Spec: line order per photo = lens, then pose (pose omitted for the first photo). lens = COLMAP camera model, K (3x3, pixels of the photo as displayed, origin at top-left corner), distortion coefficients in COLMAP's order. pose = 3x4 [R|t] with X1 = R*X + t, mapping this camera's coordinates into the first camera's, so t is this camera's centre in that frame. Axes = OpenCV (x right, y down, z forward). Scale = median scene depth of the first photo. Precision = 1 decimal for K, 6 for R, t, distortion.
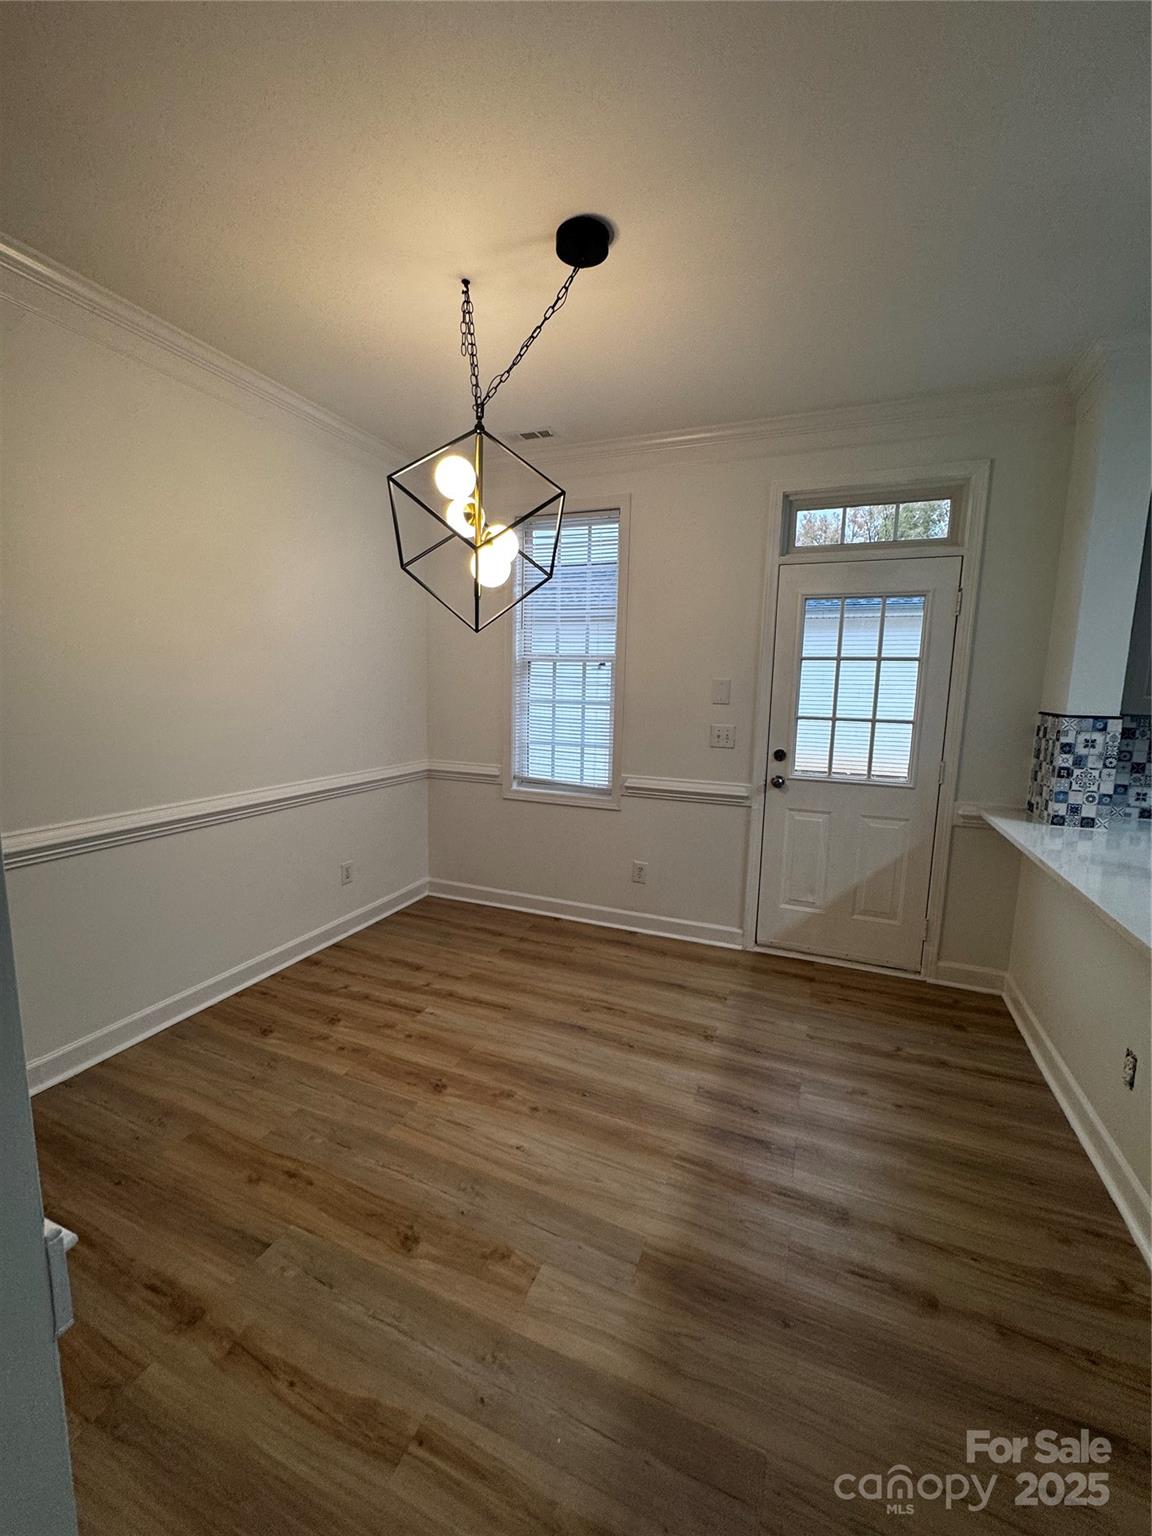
lens RADIAL K [[616.9, 0, 580.6], [0, 616.9, 768.6], [0, 0, 1]] dist [-0.002253, -0.000446]
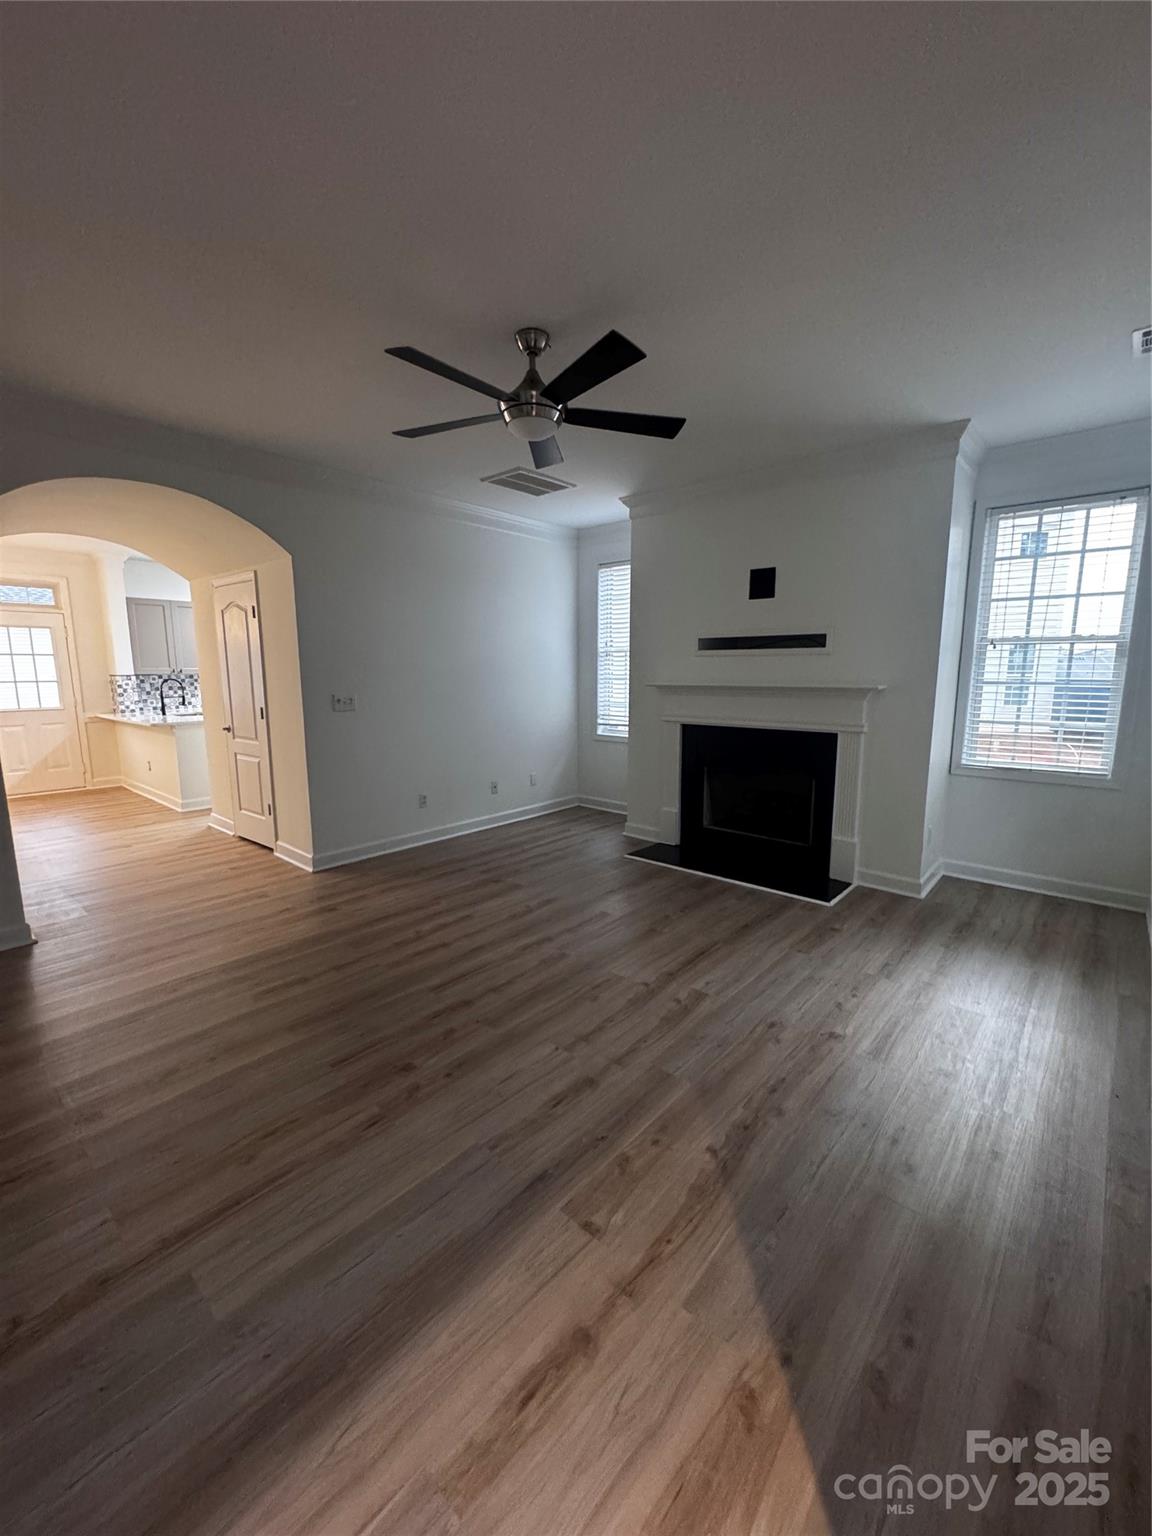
lens RADIAL K [[616.9, 0, 577.5], [0, 616.9, 766.0], [0, 0, 1]] dist [-0.002253, -0.000446]
pose [[0.331459, -0.170861, 0.927869, -1.274171], [0.141984, 0.981298, 0.129979, 0.266914], [-0.932725, 0.088660, 0.349520, -2.024278]]
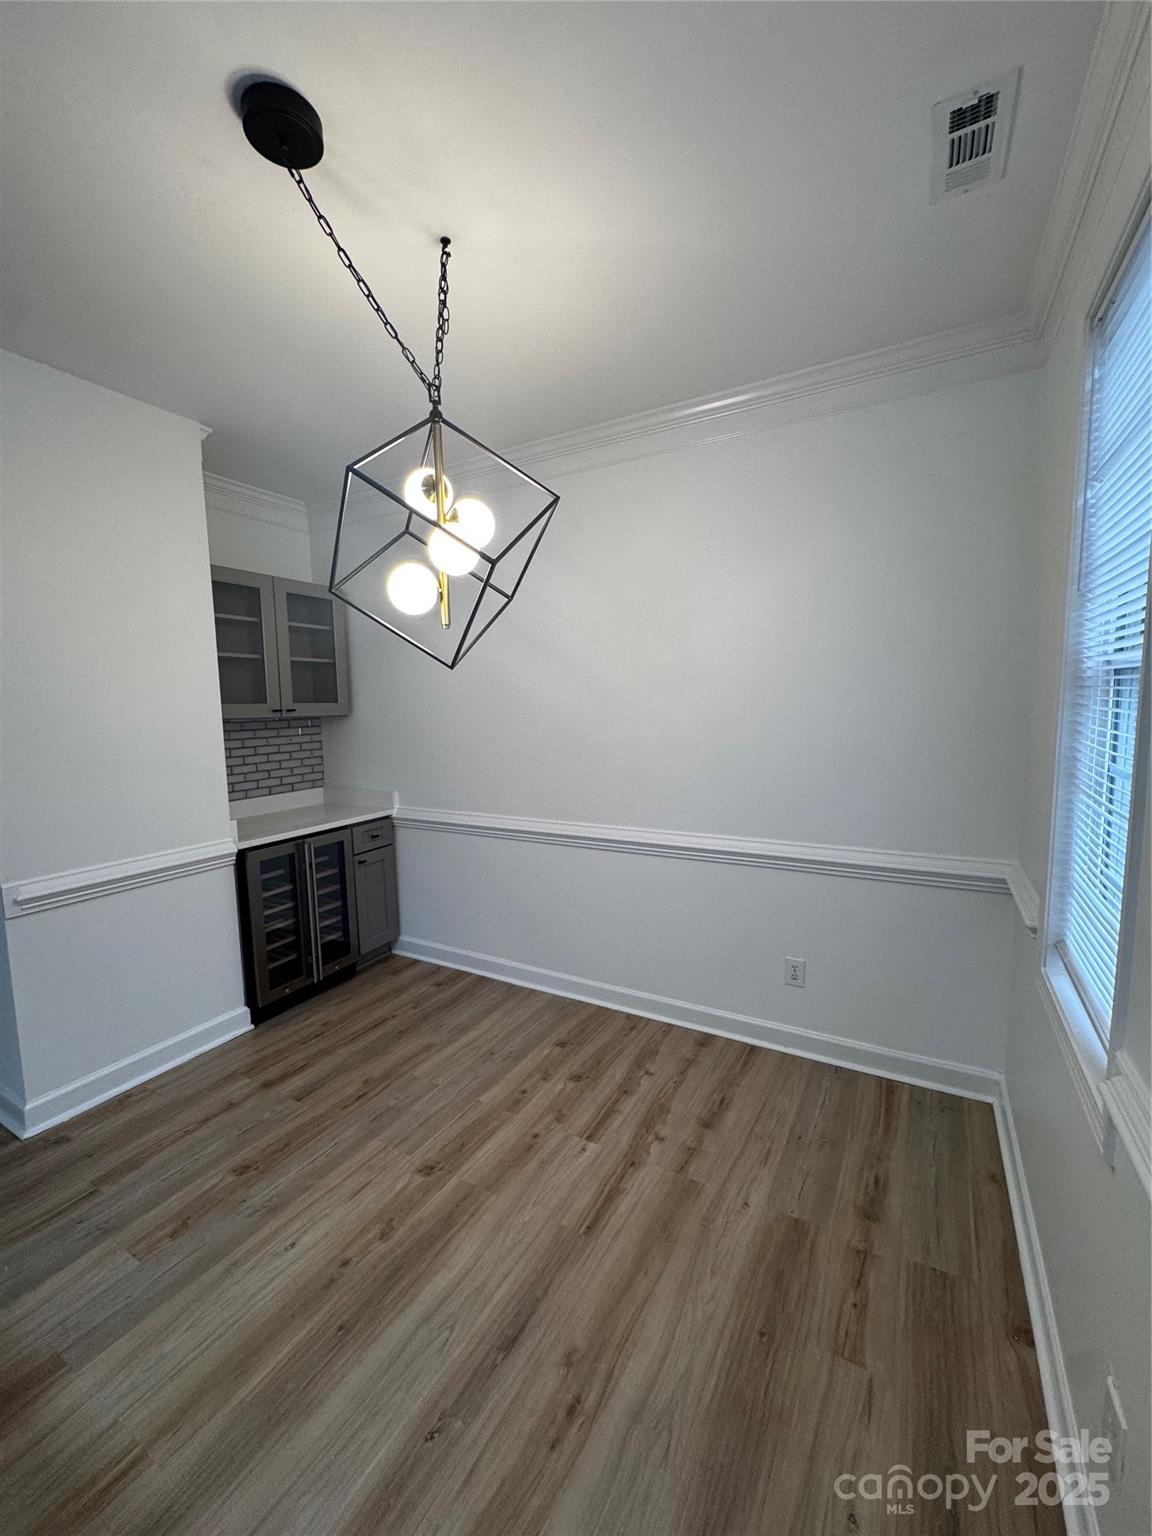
lens RADIAL K [[616.9, 0, 574.4], [0, 616.9, 766.5], [0, 0, 1]] dist [-0.002253, -0.000446]
pose [[-0.125204, 0.080905, -0.988827, 0.467291], [-0.122738, 0.987750, 0.096358, -0.146452], [0.984510, 0.133431, -0.113740, 0.969686]]
